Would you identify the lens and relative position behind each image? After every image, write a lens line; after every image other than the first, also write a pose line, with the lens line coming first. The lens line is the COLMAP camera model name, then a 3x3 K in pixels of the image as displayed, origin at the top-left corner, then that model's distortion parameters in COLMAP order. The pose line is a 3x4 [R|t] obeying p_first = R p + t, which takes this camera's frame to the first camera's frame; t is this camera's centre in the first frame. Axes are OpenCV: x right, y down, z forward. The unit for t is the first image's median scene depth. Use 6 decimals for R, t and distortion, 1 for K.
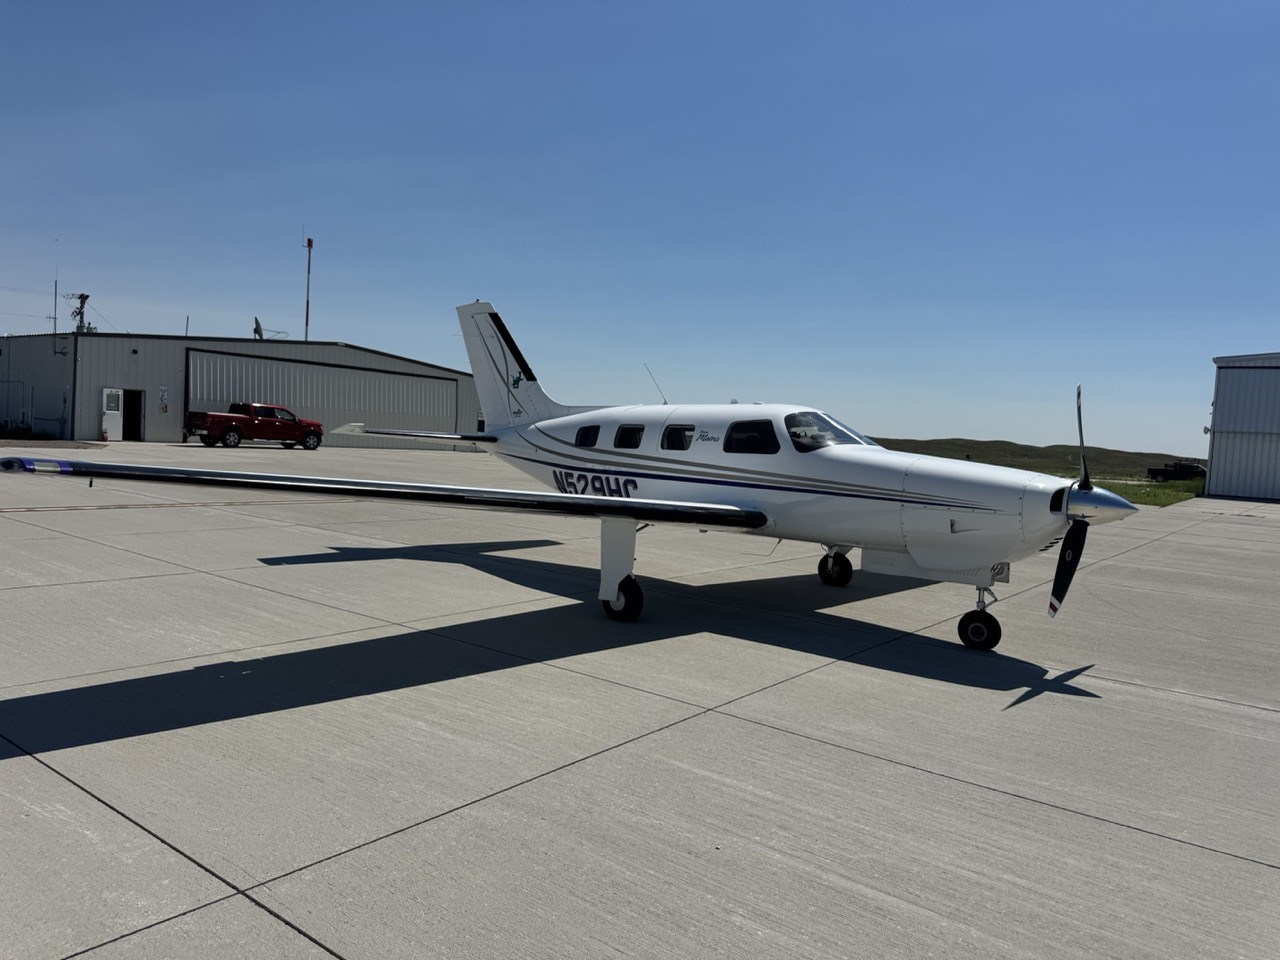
lens RADIAL K [[893.7, 0, 638.4], [0, 893.7, 503.3], [0, 0, 1]] dist [0.070568, -0.103963]
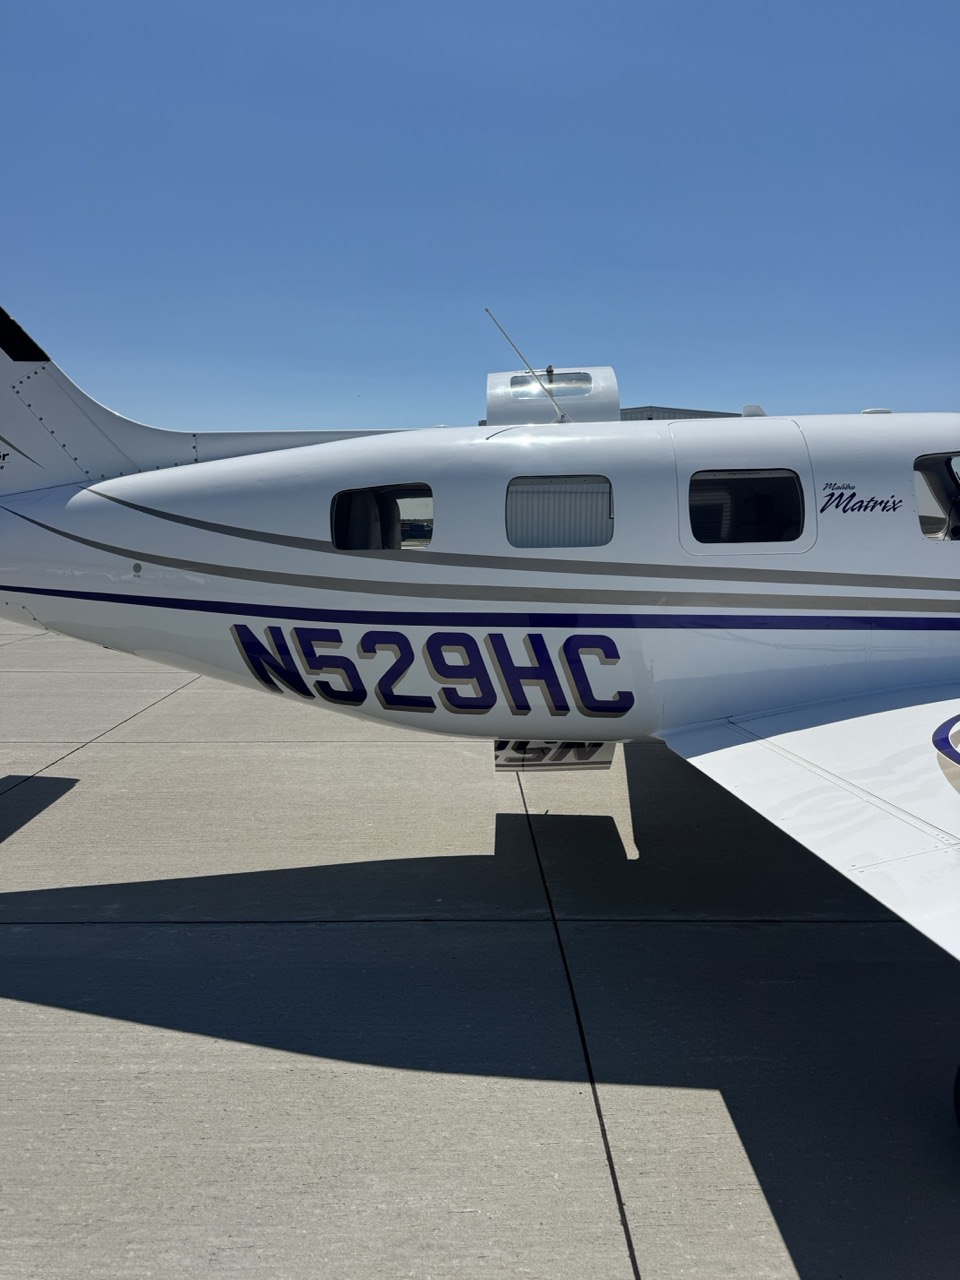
lens RADIAL K [[894.1, 0, 494.1], [0, 894.1, 644.2], [0, 0, 1]] dist [0.179825, -0.326480]
pose [[0.775836, -0.133092, 0.616737, -0.209095], [0.085120, 0.990641, 0.106703, -0.052326], [-0.625166, -0.030288, 0.779904, 0.612729]]
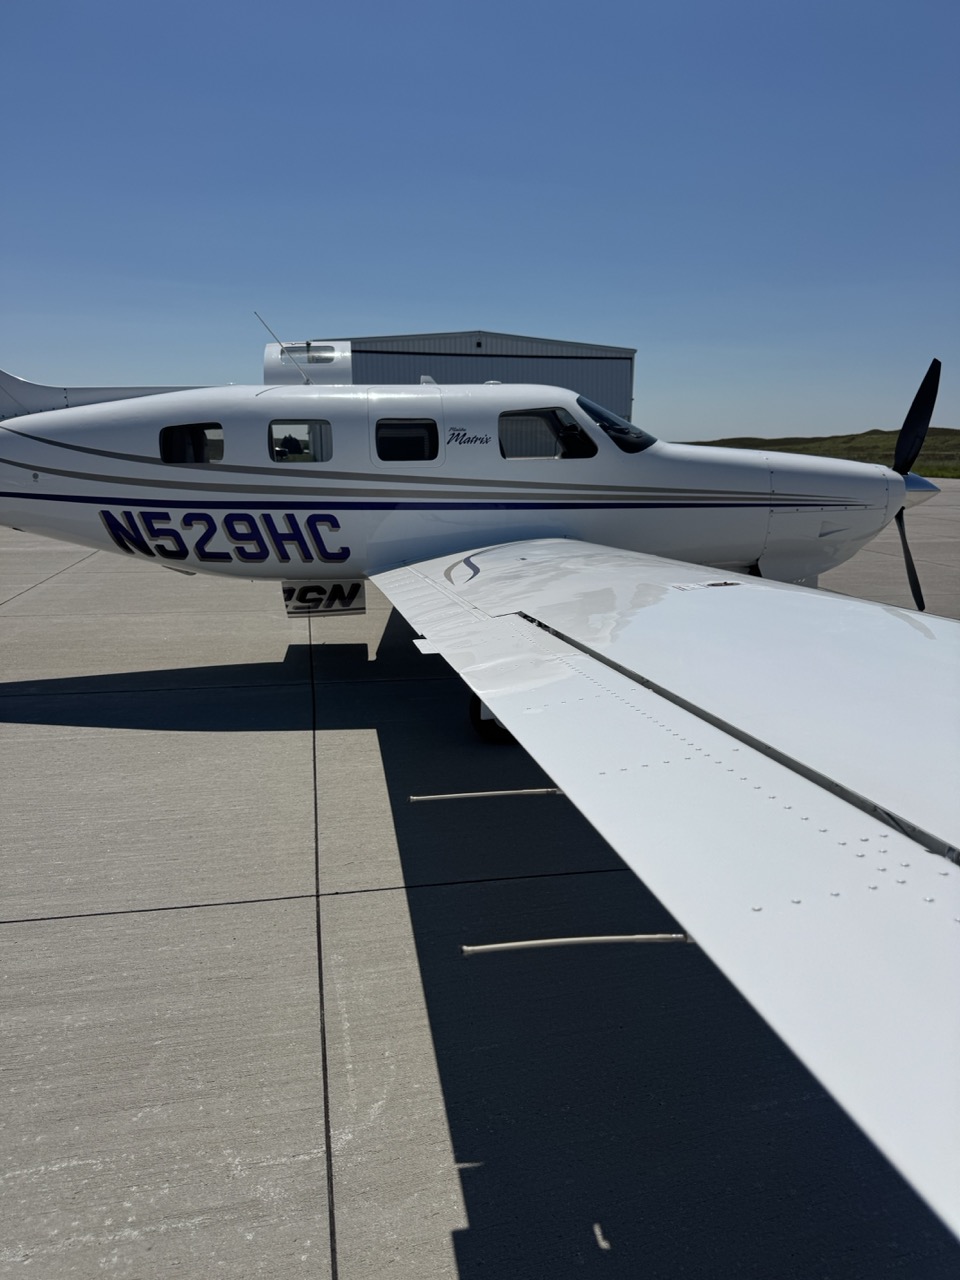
lens RADIAL K [[898.8, 0, 500.2], [0, 898.8, 646.6], [0, 0, 1]] dist [0.142270, -0.276848]
pose [[0.658325, -0.211215, 0.722493, -0.322107], [0.087050, 0.974748, 0.205641, -0.045003], [-0.747683, -0.072486, 0.660087, 0.405480]]
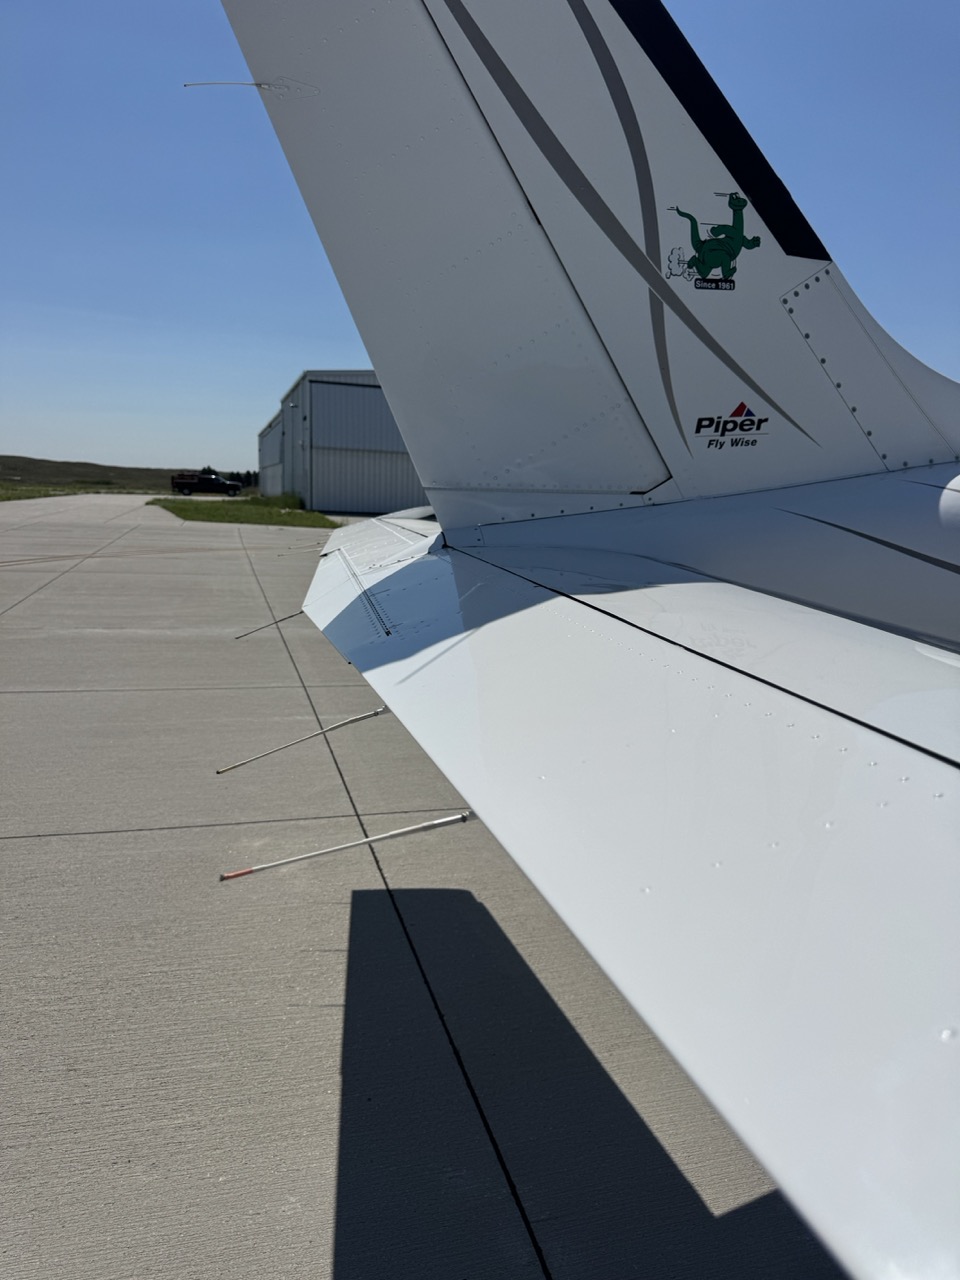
lens RADIAL K [[898.9, 0, 488.8], [0, 898.9, 645.8], [0, 0, 1]] dist [0.139791, -0.244814]
pose [[0.593729, -0.167444, 0.787050, -0.328857], [0.053810, 0.984182, 0.168791, -0.090383], [-0.802864, -0.057865, 0.593348, 0.925539]]
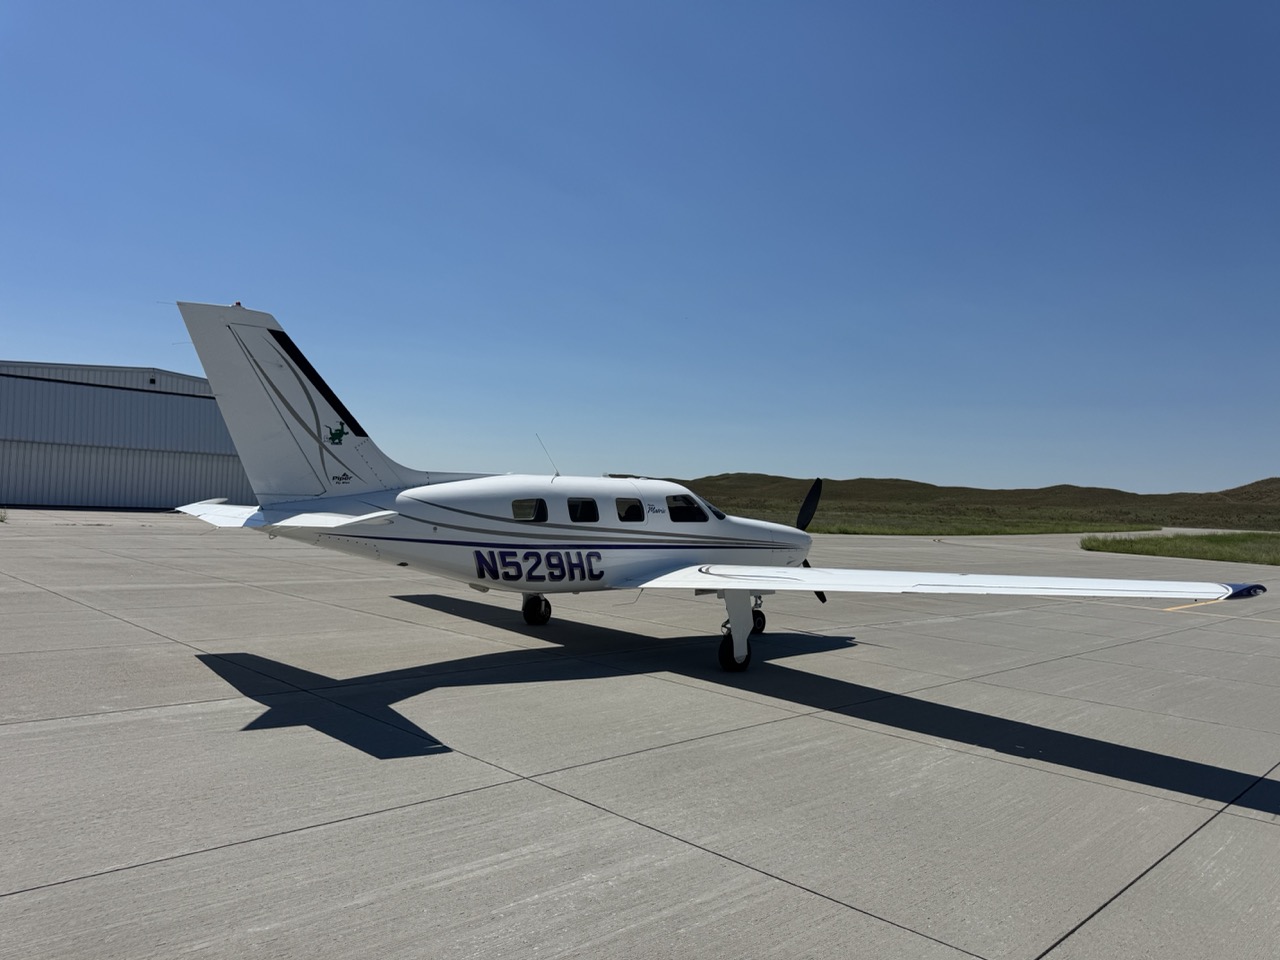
lens RADIAL K [[898.9, 0, 634.9], [0, 898.9, 475.5], [0, 0, 1]] dist [0.139791, -0.244814]
pose [[0.129579, -0.020494, 0.991357, -0.848860], [0.037059, 0.999188, 0.015812, -0.106447], [-0.990876, 0.034690, 0.130234, 0.665471]]
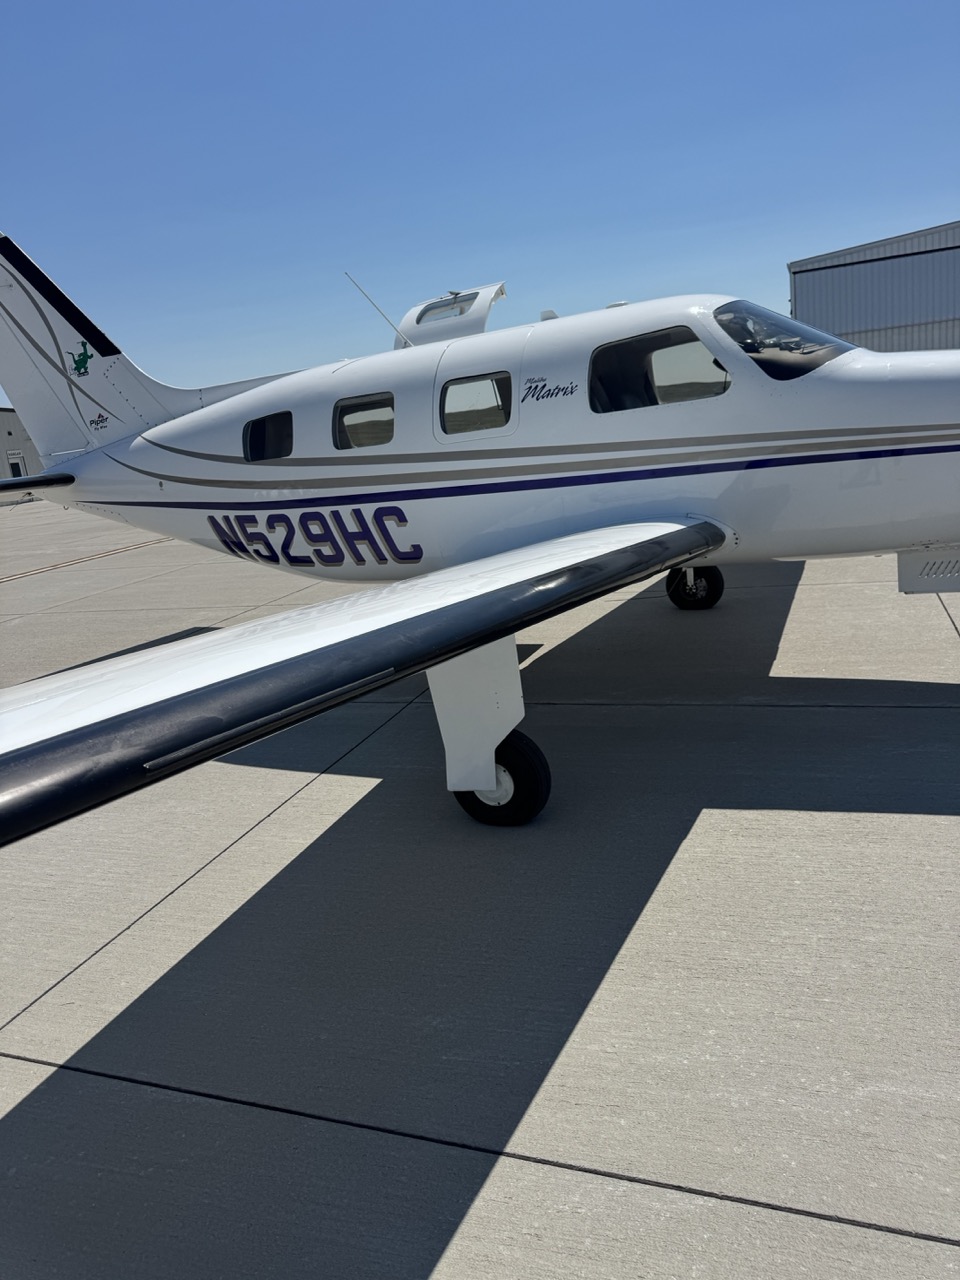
lens RADIAL K [[901.4, 0, 480.0], [0, 901.4, 640.0], [0, 0, 1]] dist [0.135268, -0.255366]
pose [[0.942578, -0.230663, 0.241539, -0.082718], [0.190797, 0.965462, 0.177428, -0.028537], [-0.274122, -0.121155, 0.954033, 0.397993]]
